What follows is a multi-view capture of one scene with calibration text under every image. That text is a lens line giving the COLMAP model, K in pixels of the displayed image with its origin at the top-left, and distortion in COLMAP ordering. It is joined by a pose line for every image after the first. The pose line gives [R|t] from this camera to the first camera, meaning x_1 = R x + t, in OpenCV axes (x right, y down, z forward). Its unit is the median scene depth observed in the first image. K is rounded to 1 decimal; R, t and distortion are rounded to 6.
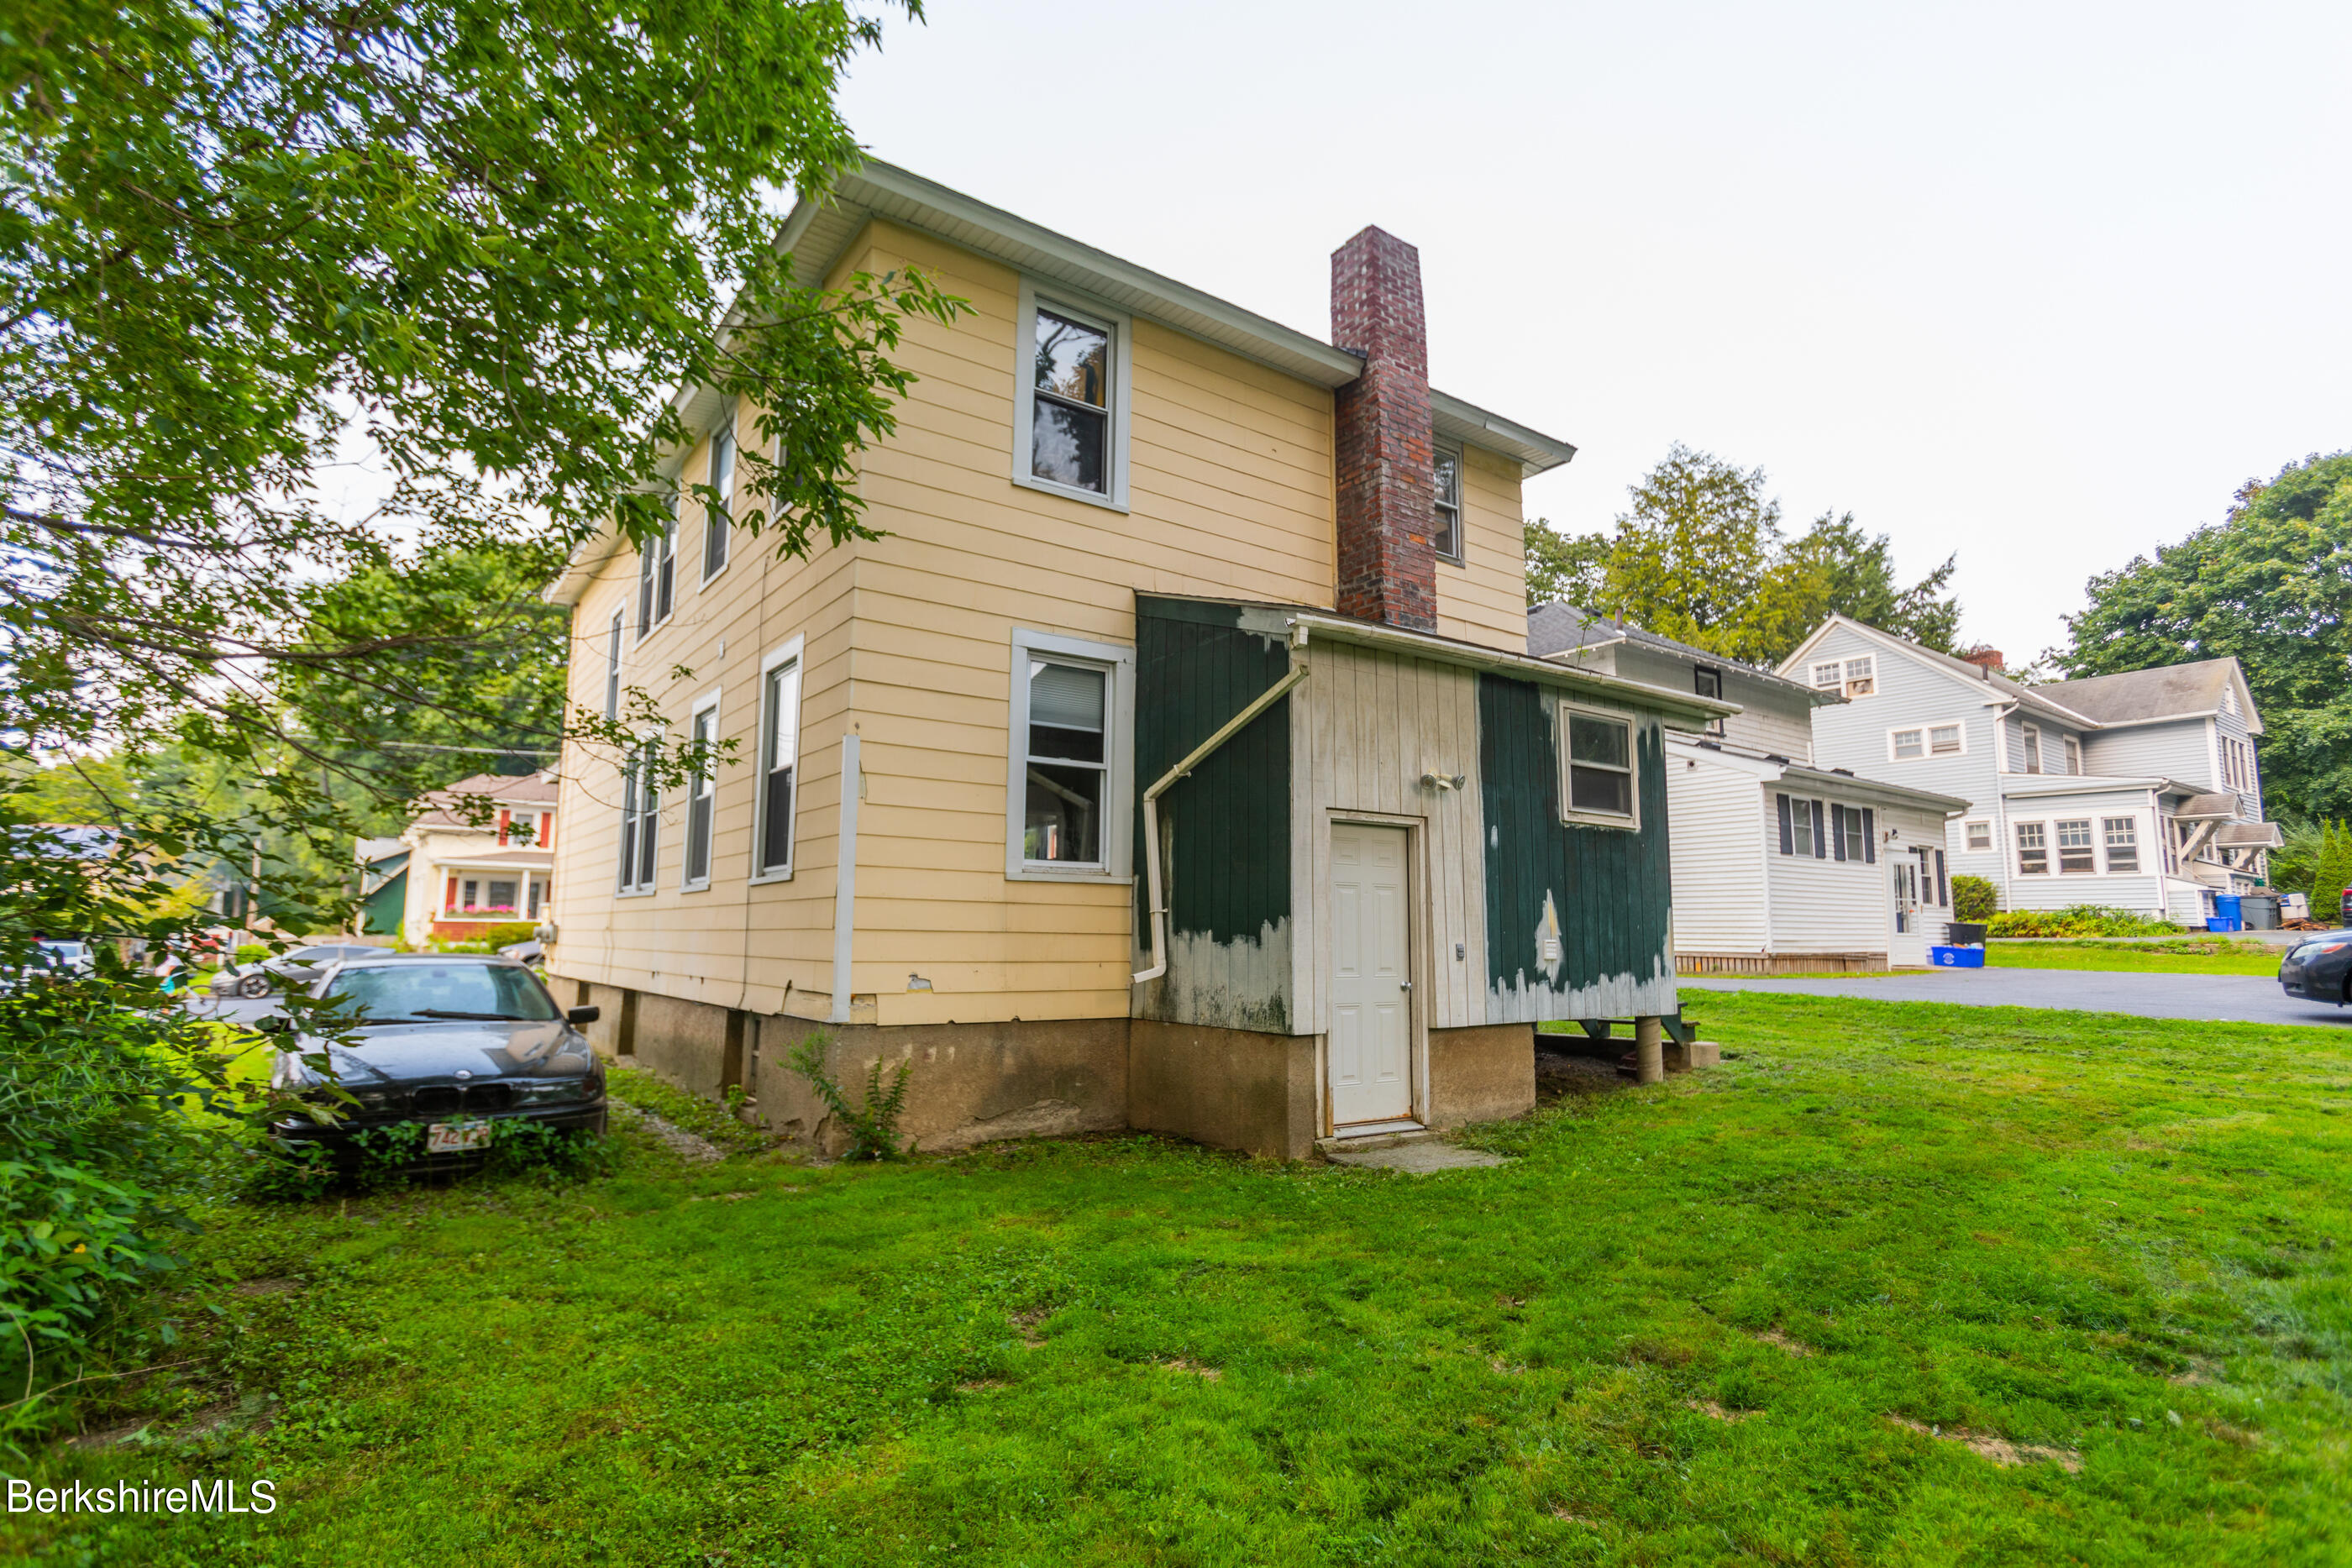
lens RADIAL K [[1169.5, 0, 1176.0], [0, 1169.5, 784.0], [0, 0, 1]] dist [-0.000555, -0.000049]
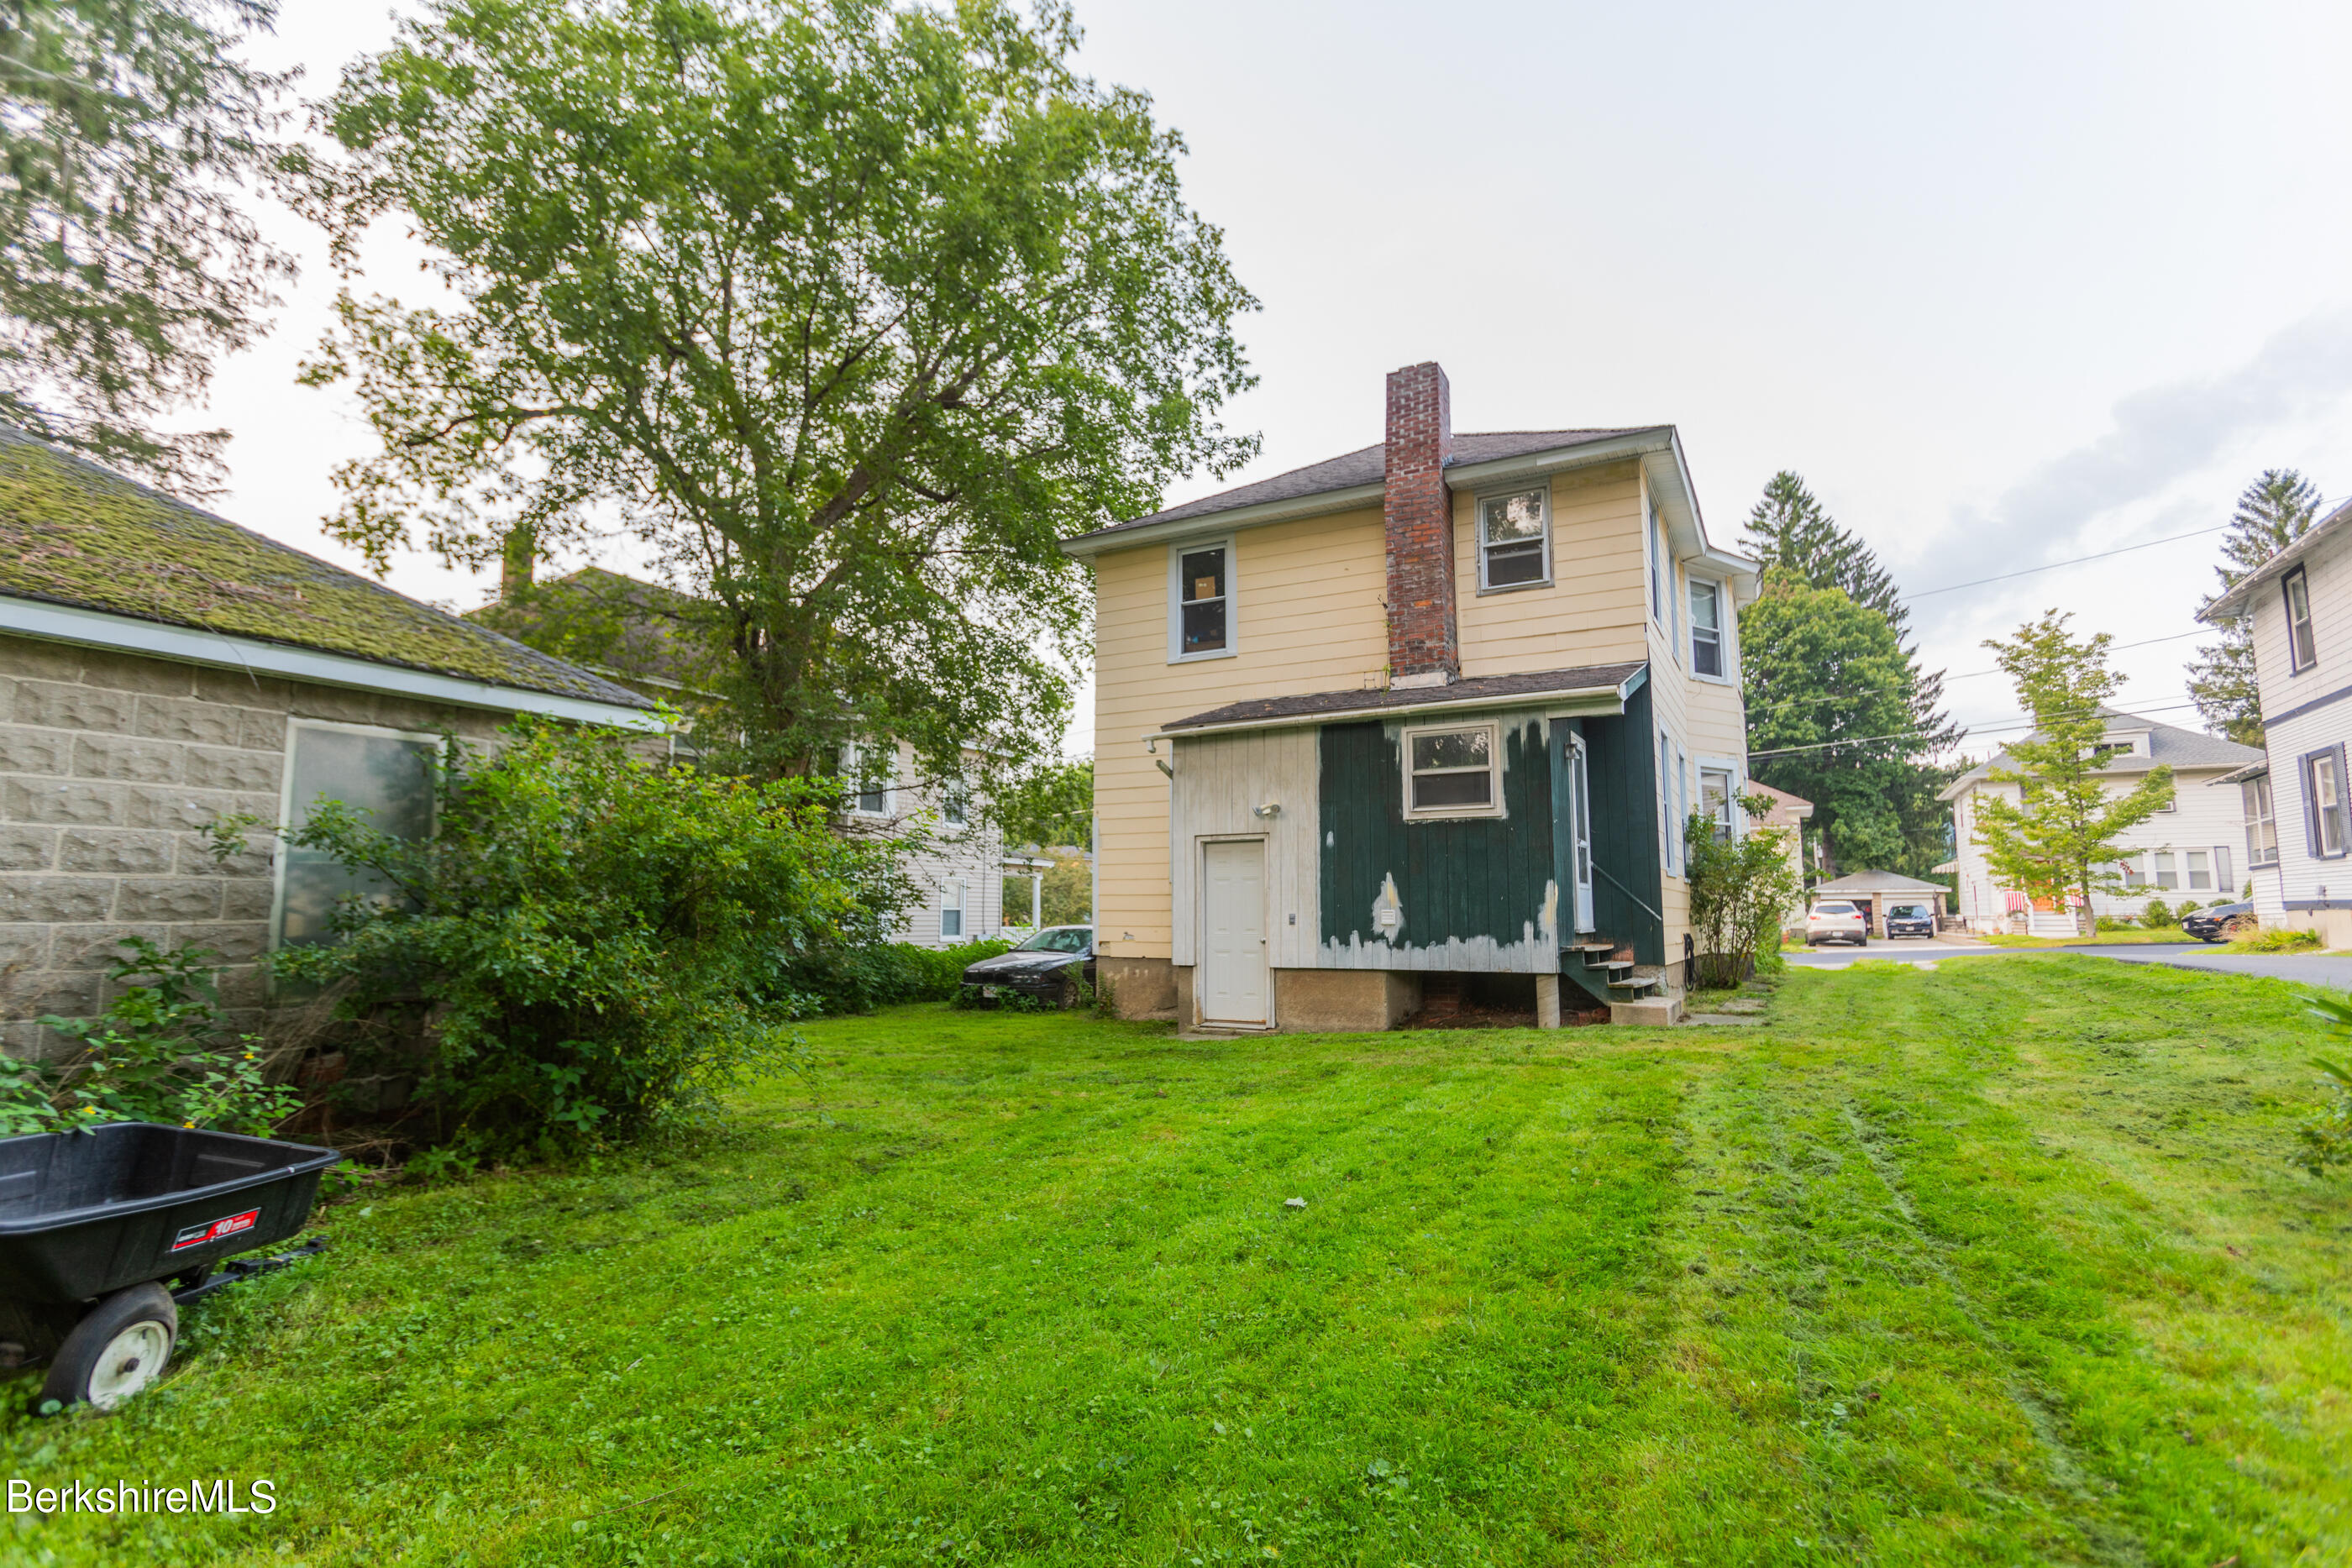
lens RADIAL K [[1126.6, 0, 1176.0], [0, 1126.6, 784.0], [0, 0, 1]] dist [-0.002888, -0.000289]
pose [[0.438756, -0.114556, -0.891274, 1.389440], [0.122922, 0.990169, -0.066756, 0.045591], [0.890159, -0.080267, 0.448524, 0.208142]]
